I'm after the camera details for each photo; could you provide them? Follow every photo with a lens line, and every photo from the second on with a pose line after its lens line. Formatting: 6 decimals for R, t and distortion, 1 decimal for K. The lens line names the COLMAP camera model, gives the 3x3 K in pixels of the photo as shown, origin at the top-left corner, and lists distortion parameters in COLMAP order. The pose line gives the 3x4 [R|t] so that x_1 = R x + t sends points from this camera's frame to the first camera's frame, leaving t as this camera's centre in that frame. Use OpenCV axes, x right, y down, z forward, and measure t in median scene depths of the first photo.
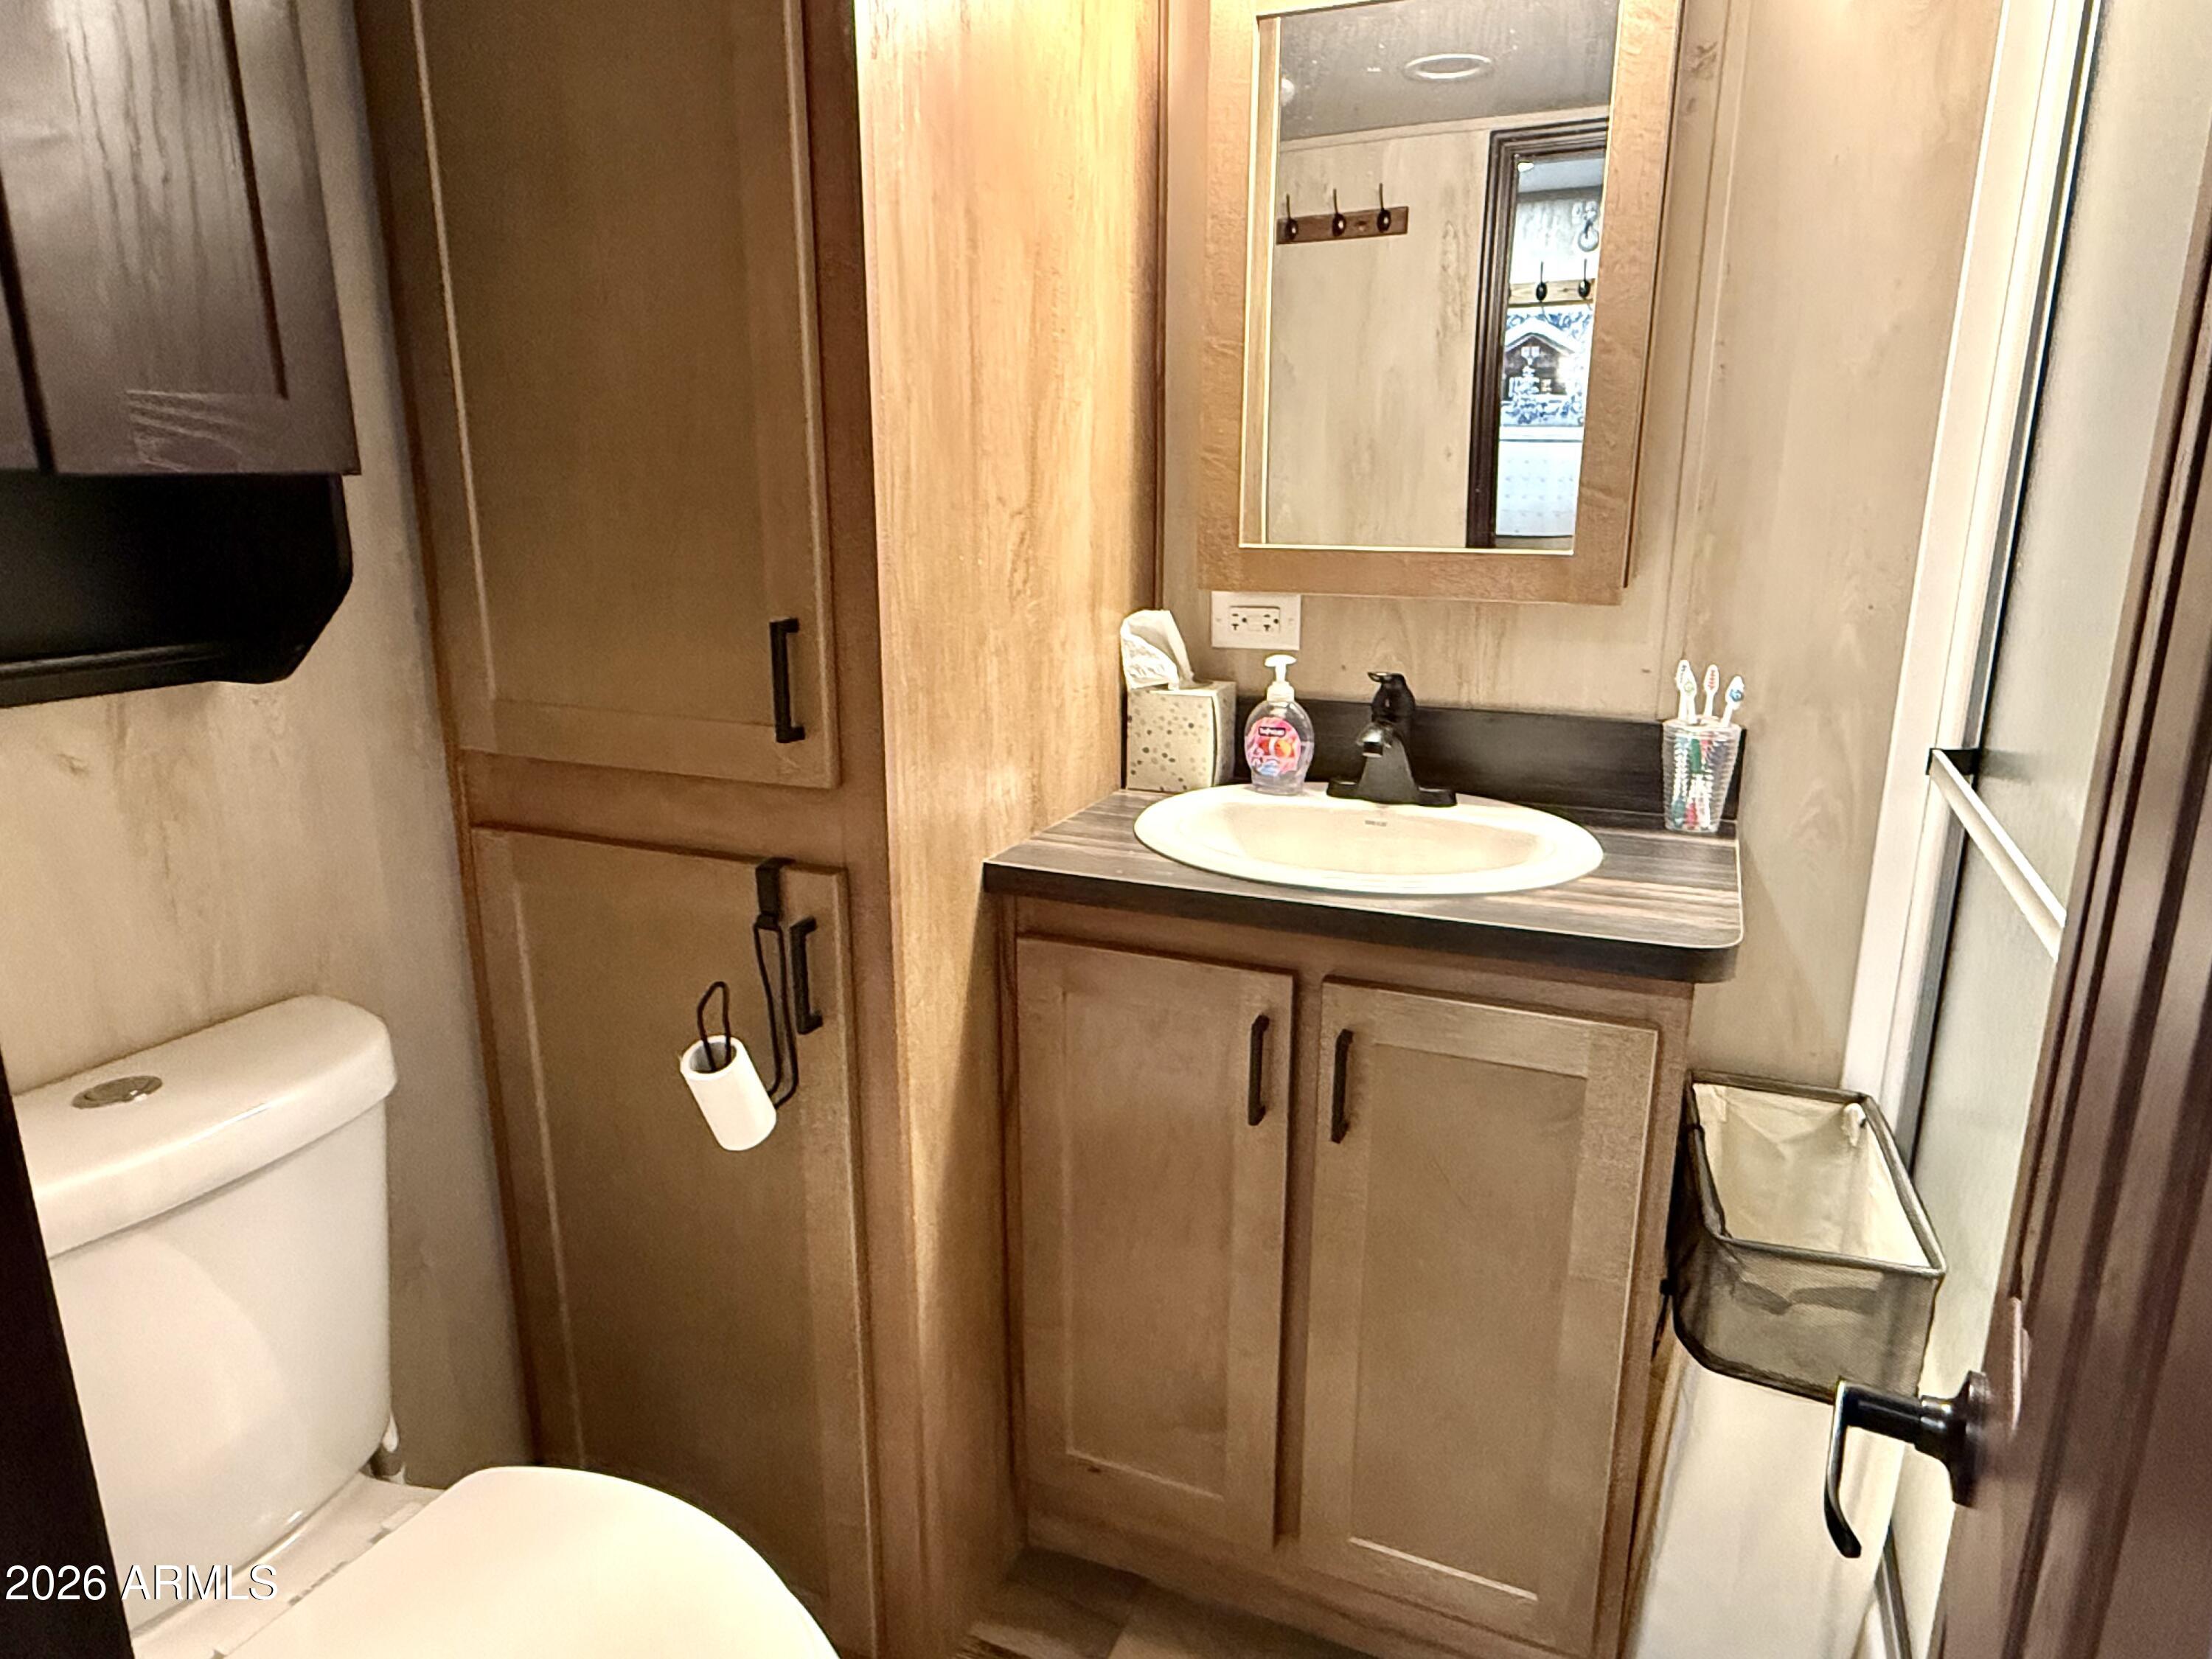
lens RADIAL K [[1358.4, 0, 1094.2], [0, 1358.4, 842.6], [0, 0, 1]] dist [0.003620, 0.000732]
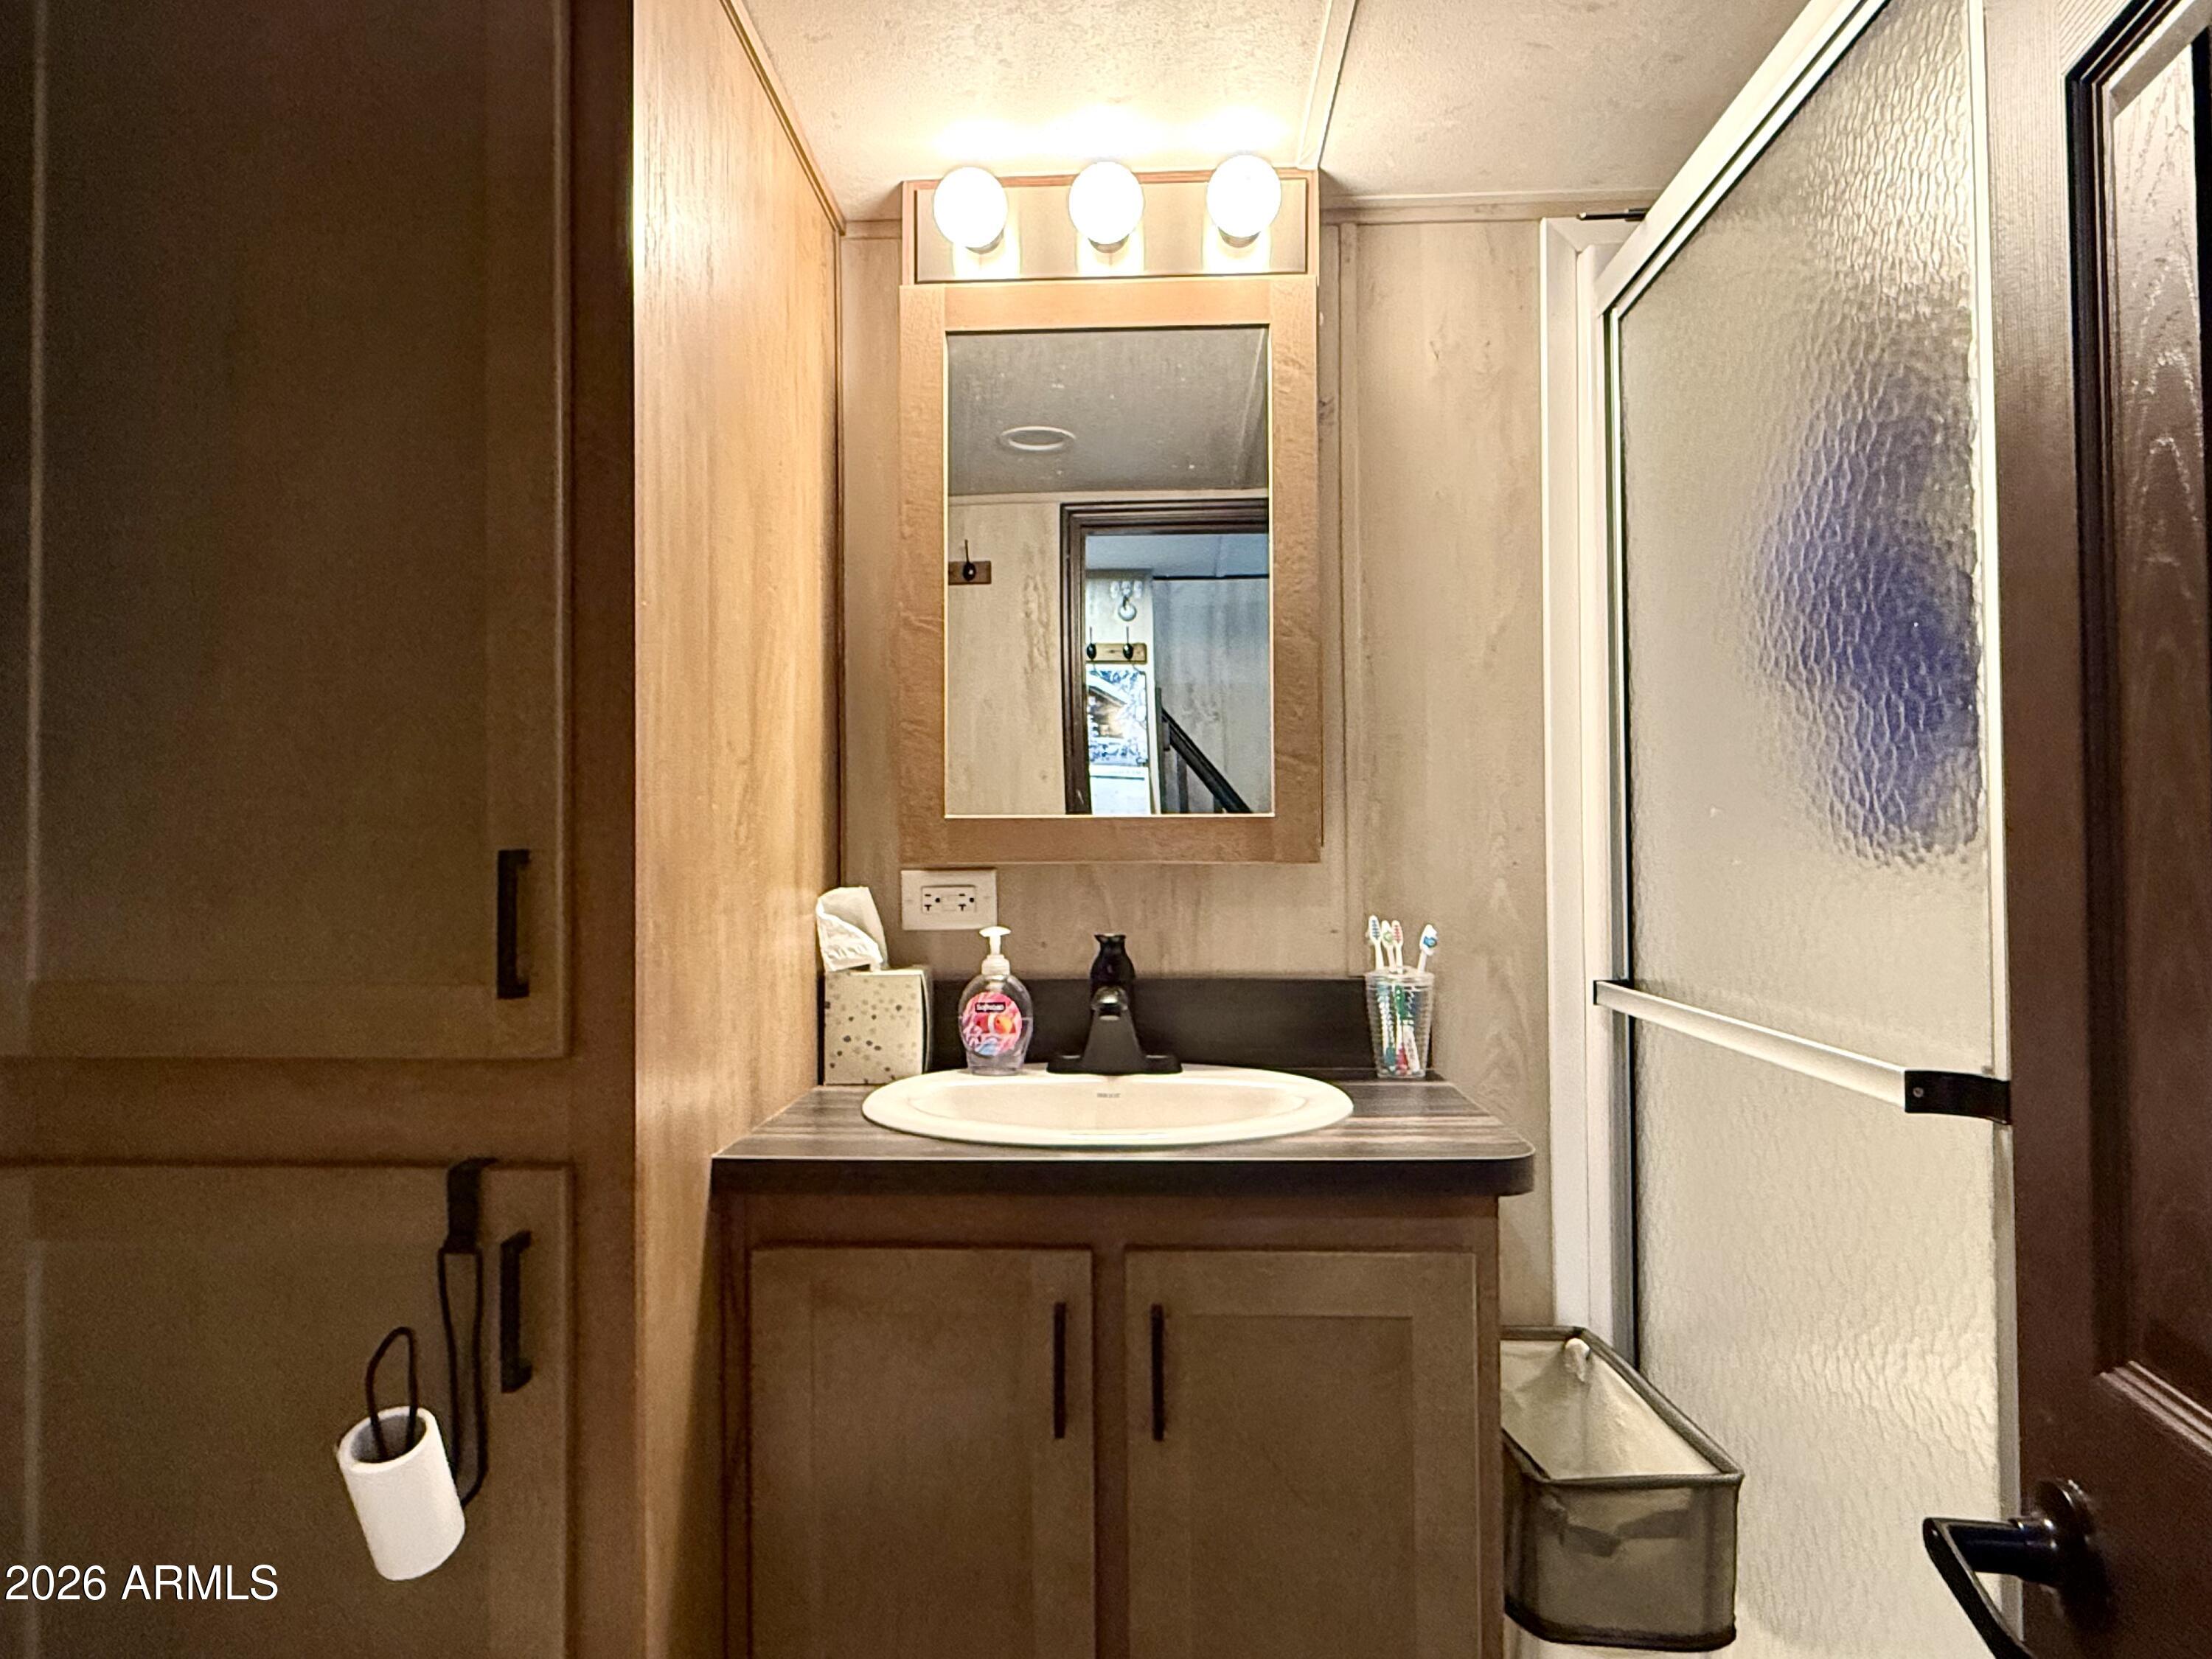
lens RADIAL K [[1358.4, 0, 1094.2], [0, 1358.4, 842.6], [0, 0, 1]] dist [0.003620, 0.000732]
pose [[0.933957, -0.001888, 0.357382, -0.150023], [0.098697, 0.962460, -0.252844, 0.058348], [-0.343488, 0.271418, 0.899082, 0.106406]]
